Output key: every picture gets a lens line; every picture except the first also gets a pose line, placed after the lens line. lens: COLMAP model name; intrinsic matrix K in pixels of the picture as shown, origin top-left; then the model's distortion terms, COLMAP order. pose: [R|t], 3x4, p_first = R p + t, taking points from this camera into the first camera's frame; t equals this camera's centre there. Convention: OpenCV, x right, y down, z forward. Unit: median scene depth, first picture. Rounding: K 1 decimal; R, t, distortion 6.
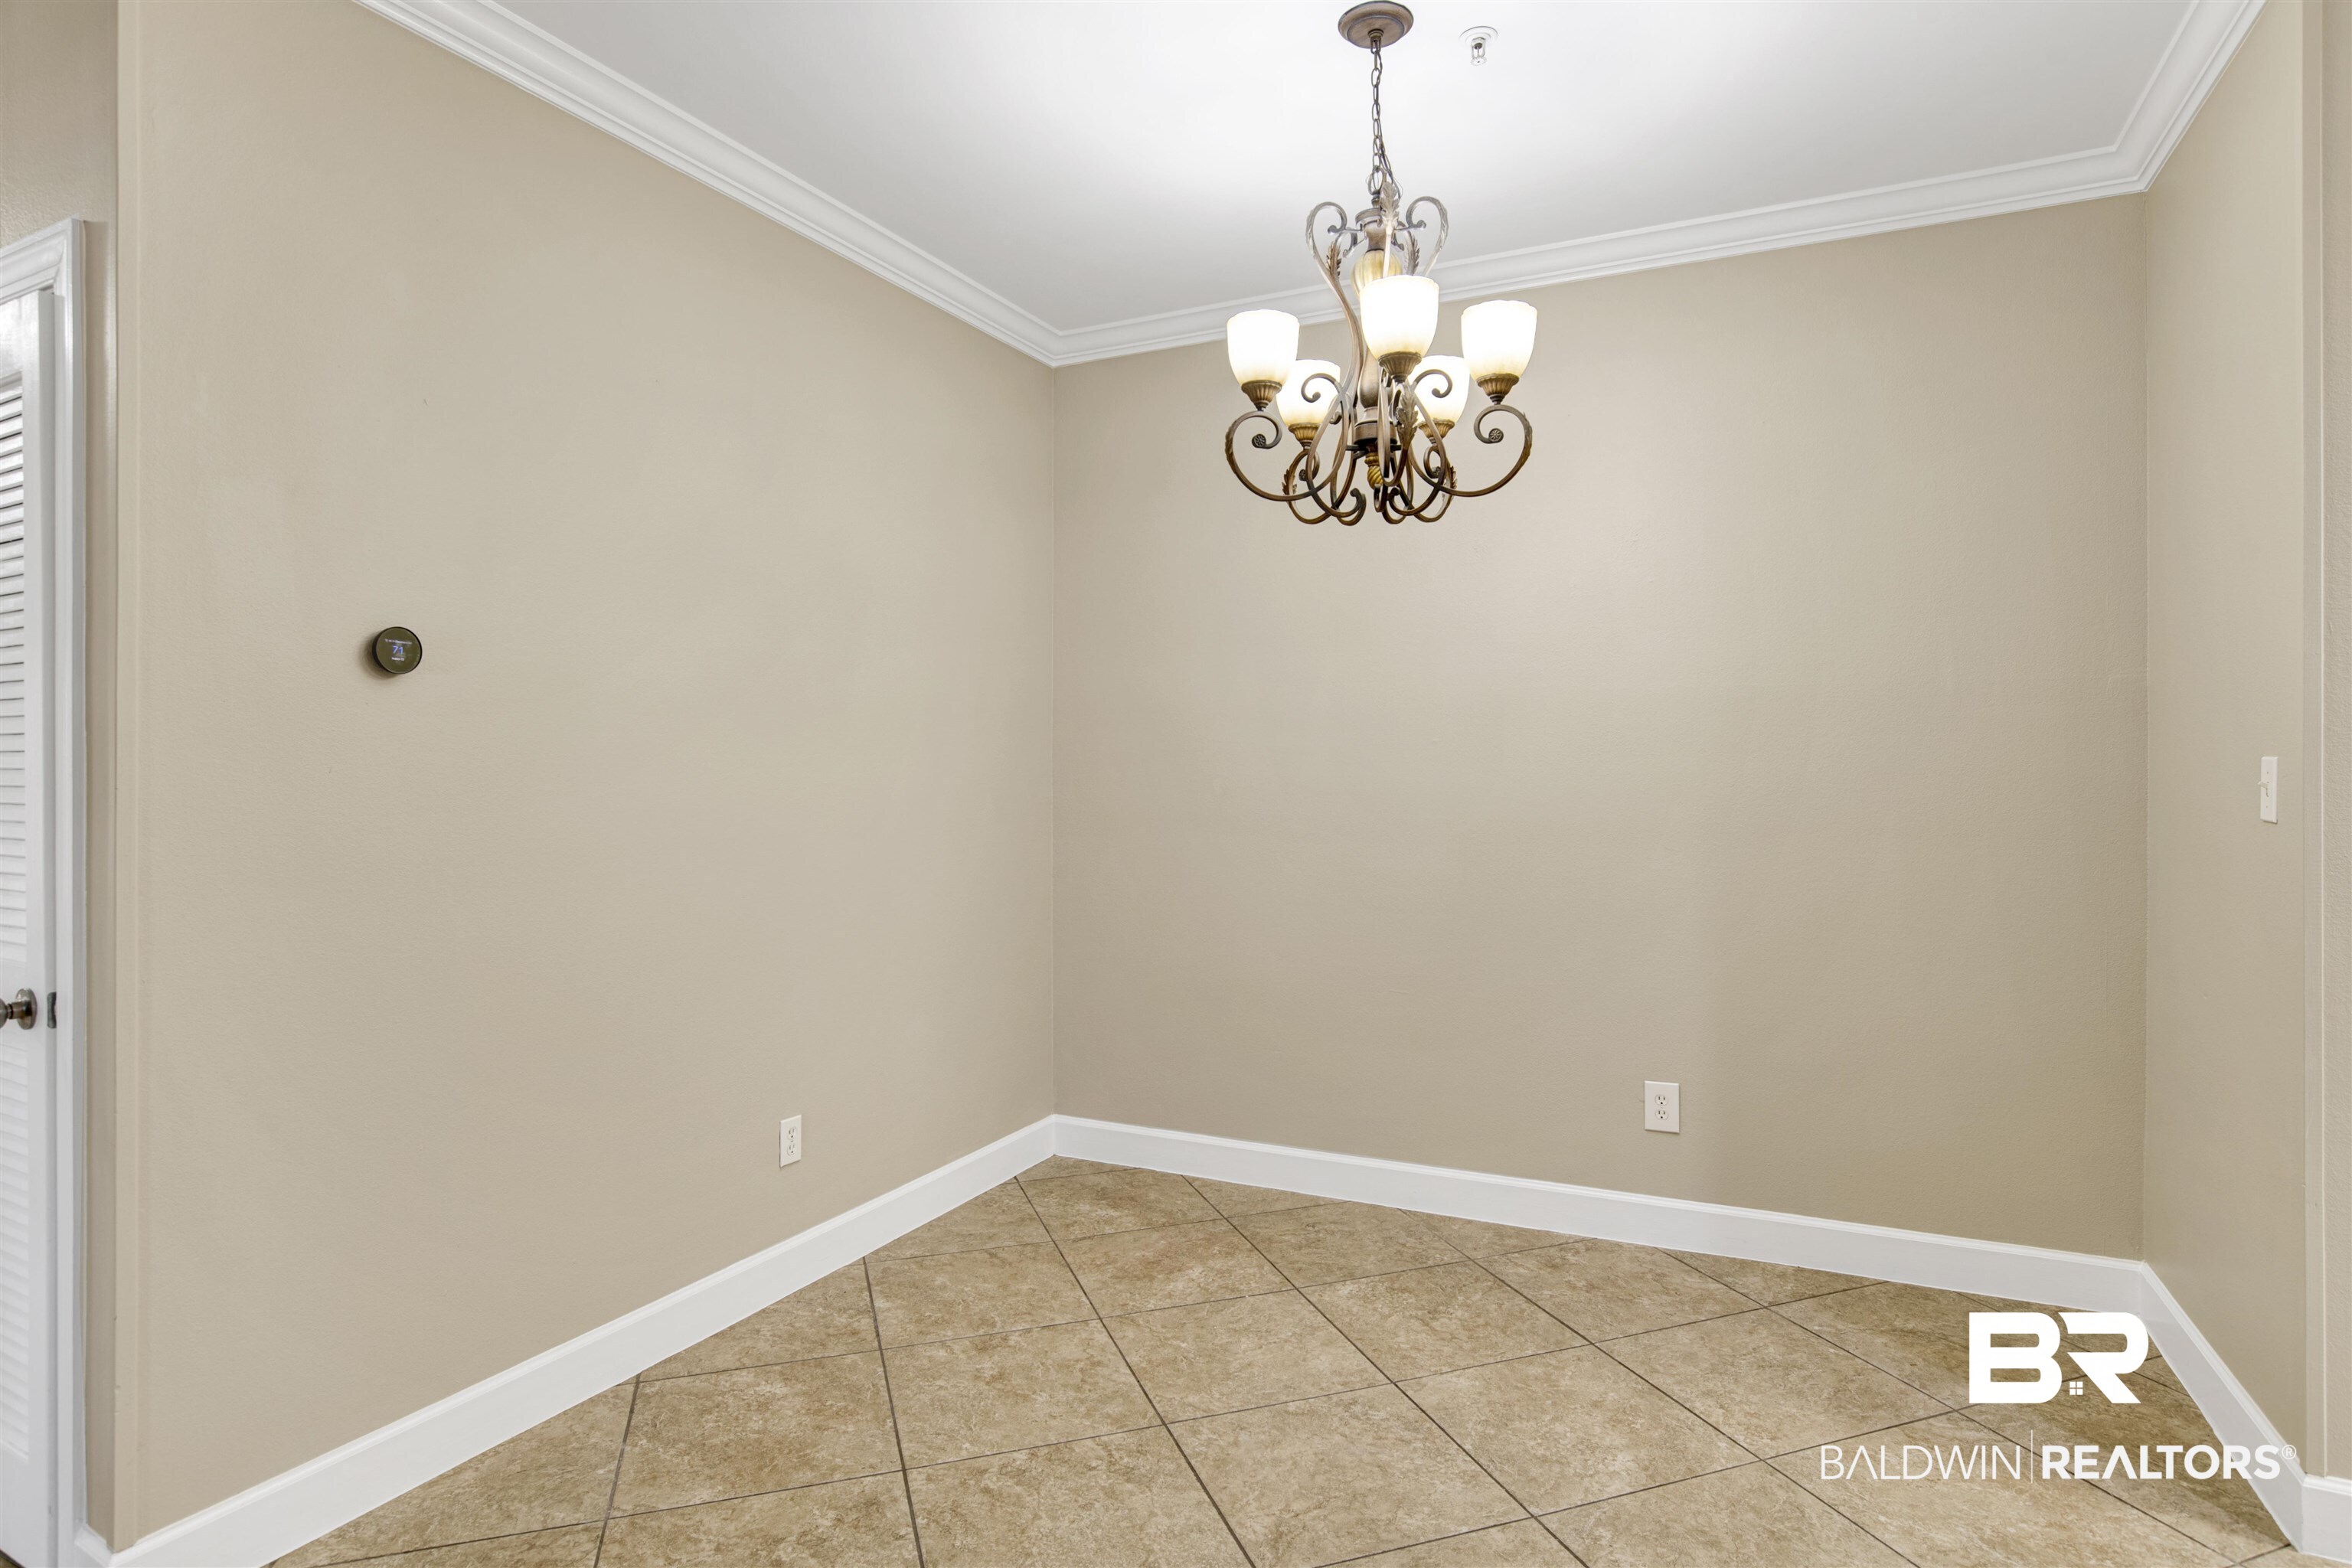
lens RADIAL K [[1423.7, 0, 1220.4], [0, 1423.7, 777.8], [0, 0, 1]] dist [-0.033945, -0.000010]
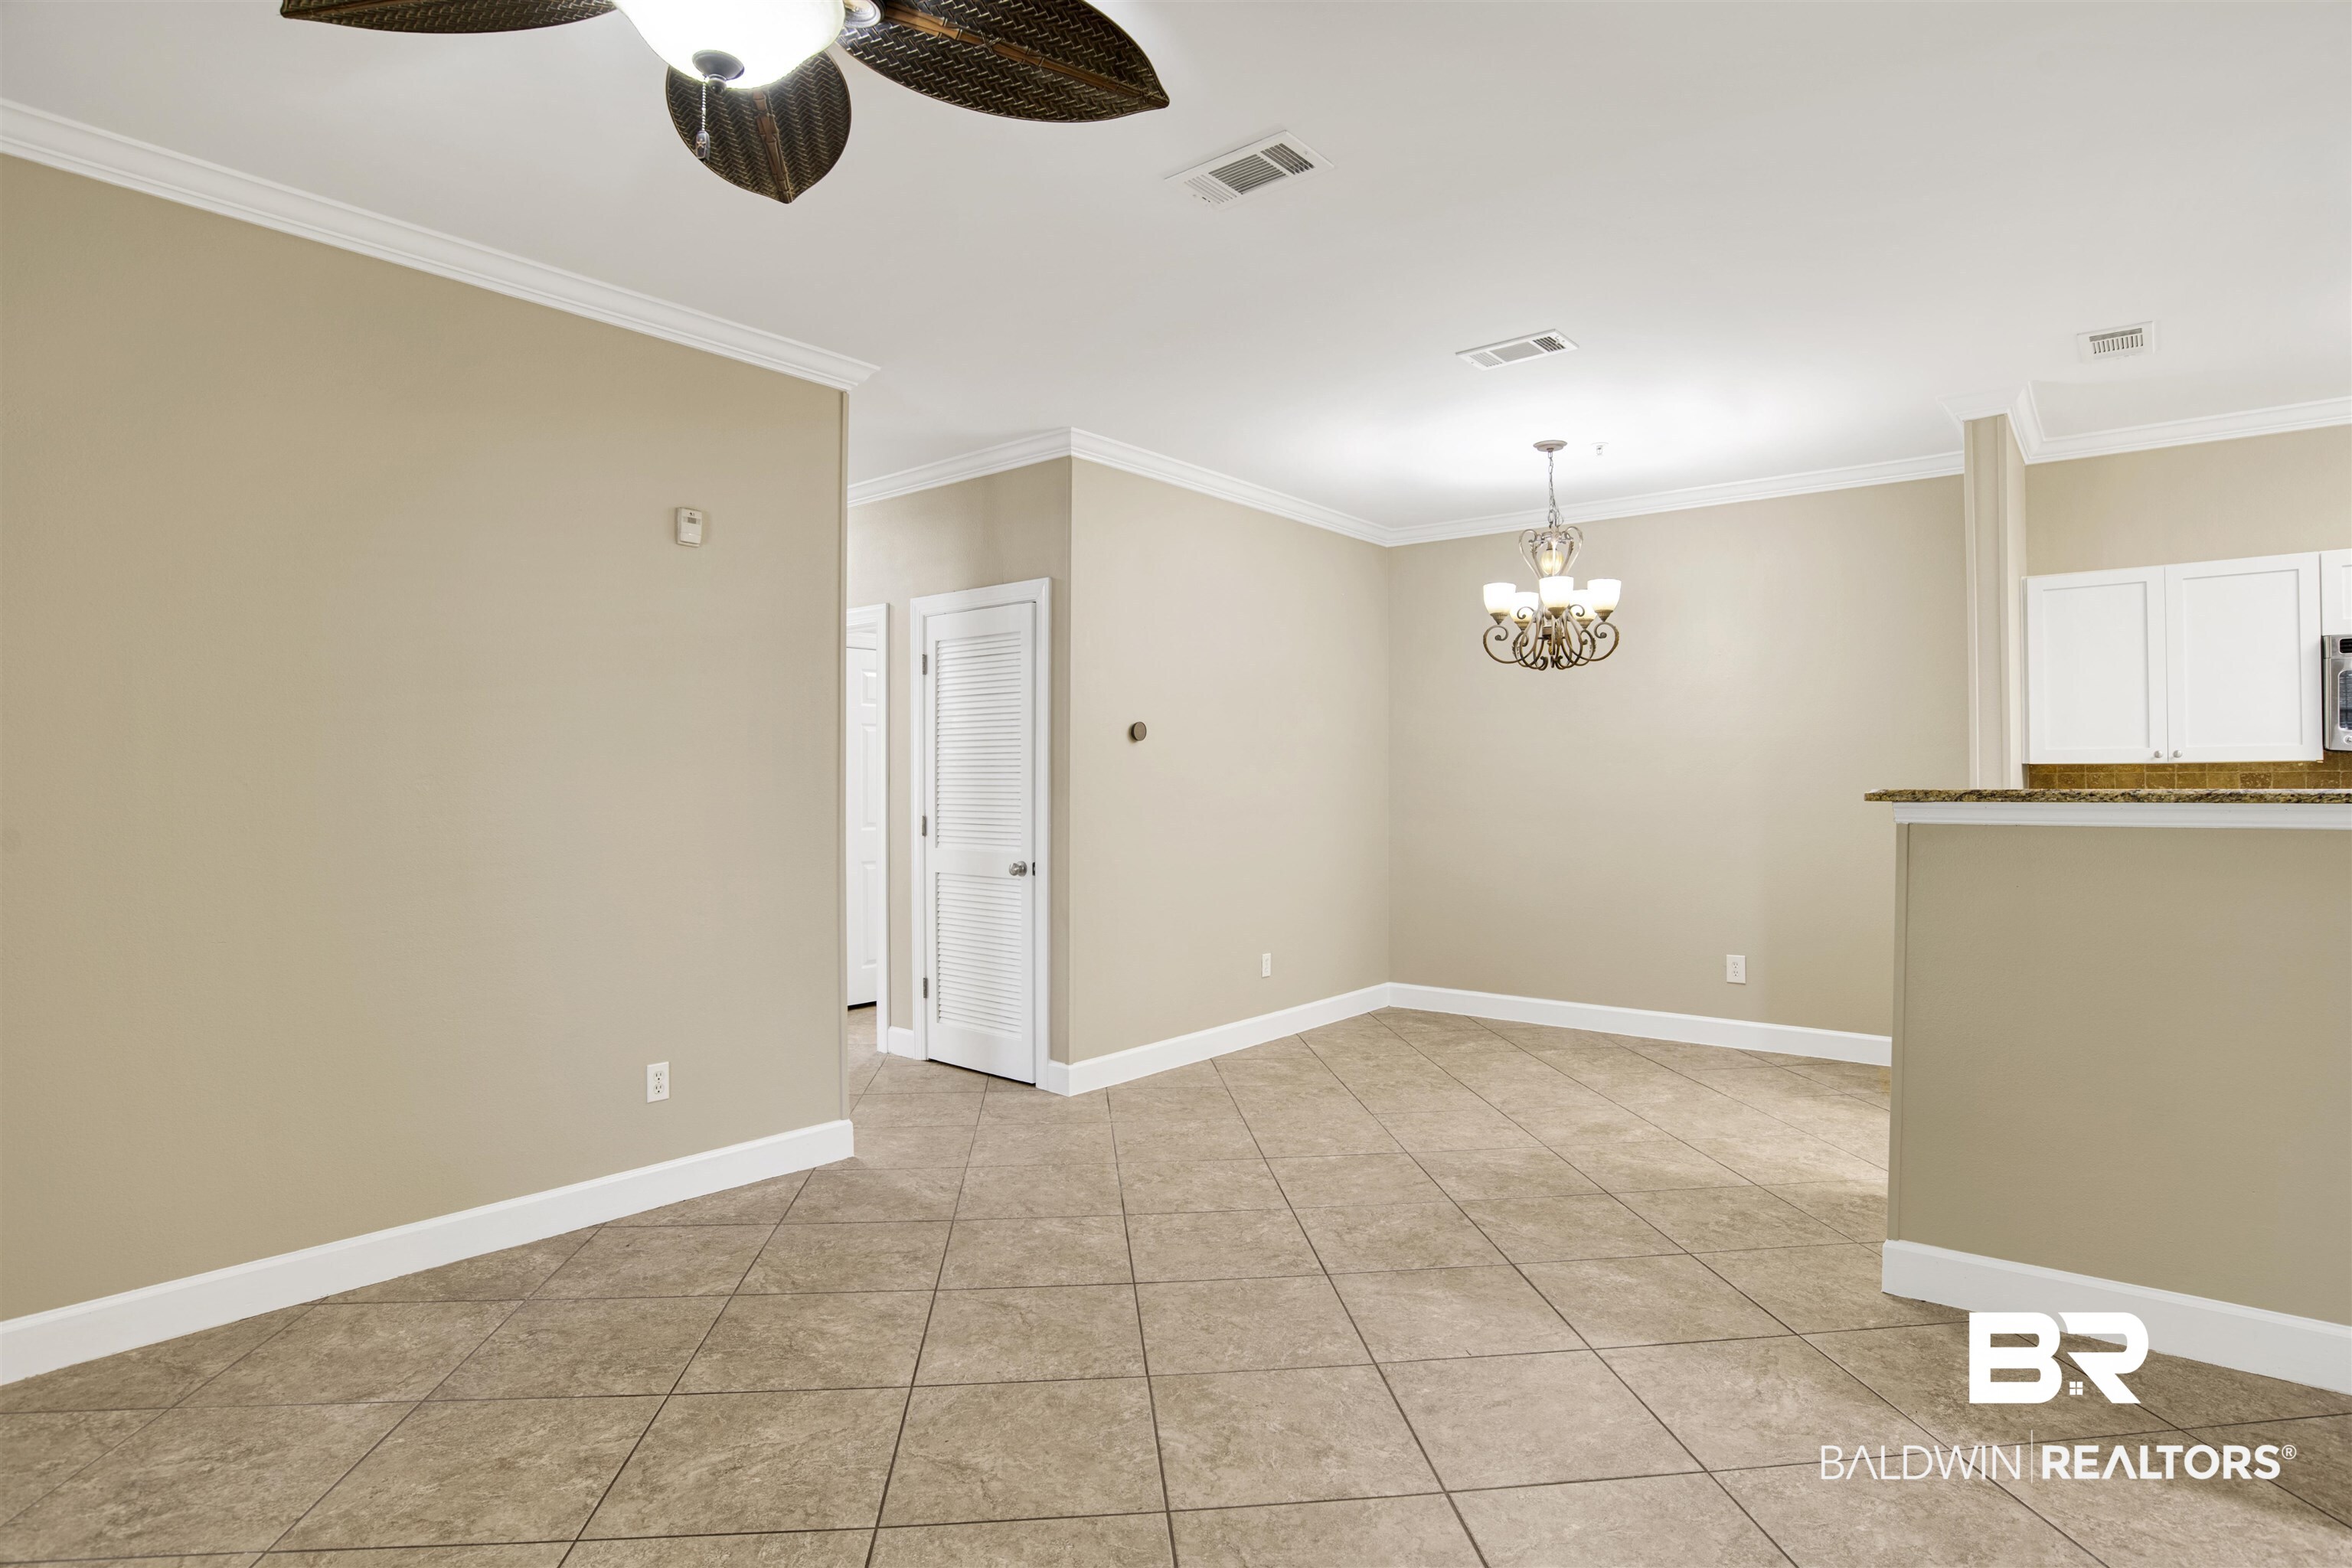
lens RADIAL K [[1423.7, 0, 1220.4], [0, 1423.7, 777.8], [0, 0, 1]] dist [-0.033945, -0.000010]
pose [[0.979790, 0.002198, -0.200019, 0.040780], [-0.002977, 0.999989, -0.003596, -0.001272], [0.200009, 0.004119, 0.979785, -1.159724]]
